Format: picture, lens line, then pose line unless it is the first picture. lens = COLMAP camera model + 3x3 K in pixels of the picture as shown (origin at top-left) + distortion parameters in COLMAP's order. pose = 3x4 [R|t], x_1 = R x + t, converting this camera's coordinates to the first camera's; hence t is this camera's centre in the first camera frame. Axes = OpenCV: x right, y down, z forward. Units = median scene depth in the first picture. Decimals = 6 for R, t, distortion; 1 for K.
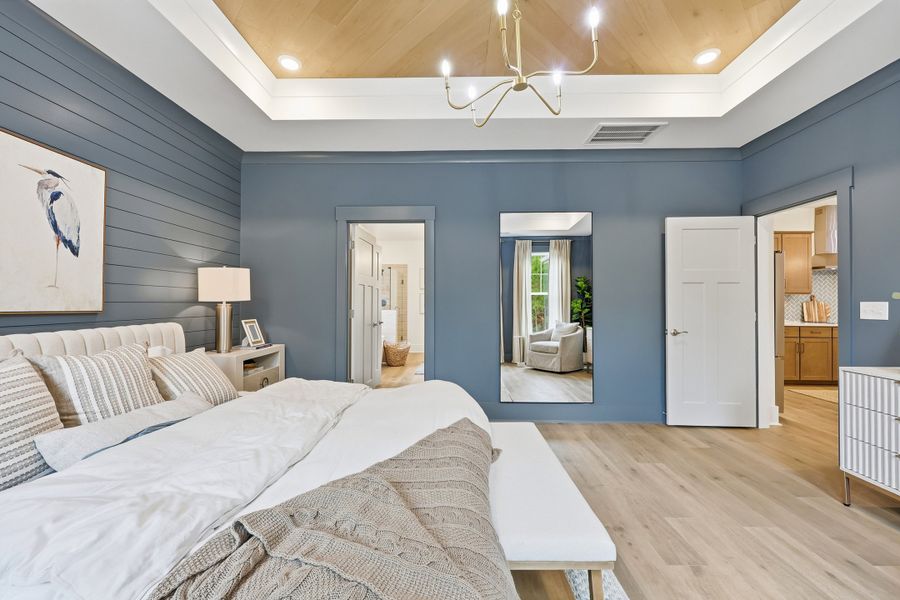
lens RADIAL K [[367.0, 0, 444.4], [0, 367.0, 299.5], [0, 0, 1]] dist [-0.002127, -0.000476]
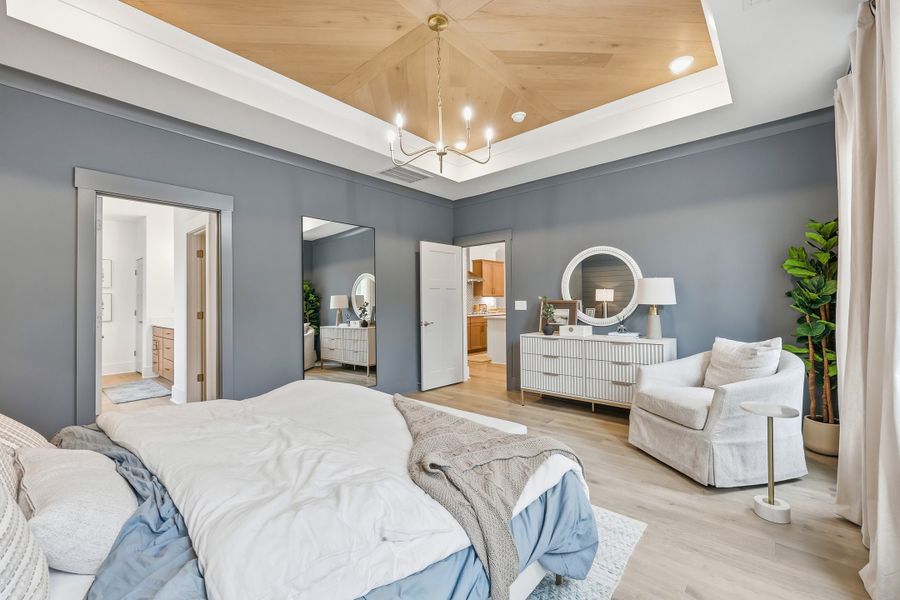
lens RADIAL K [[367.0, 0, 458.5], [0, 367.0, 298.8], [0, 0, 1]] dist [-0.002127, -0.000476]
pose [[0.636984, -0.001205, 0.770876, -0.373109], [0.005083, 0.999984, -0.002638, -0.000924], [-0.770860, 0.005599, 0.636980, 0.011114]]
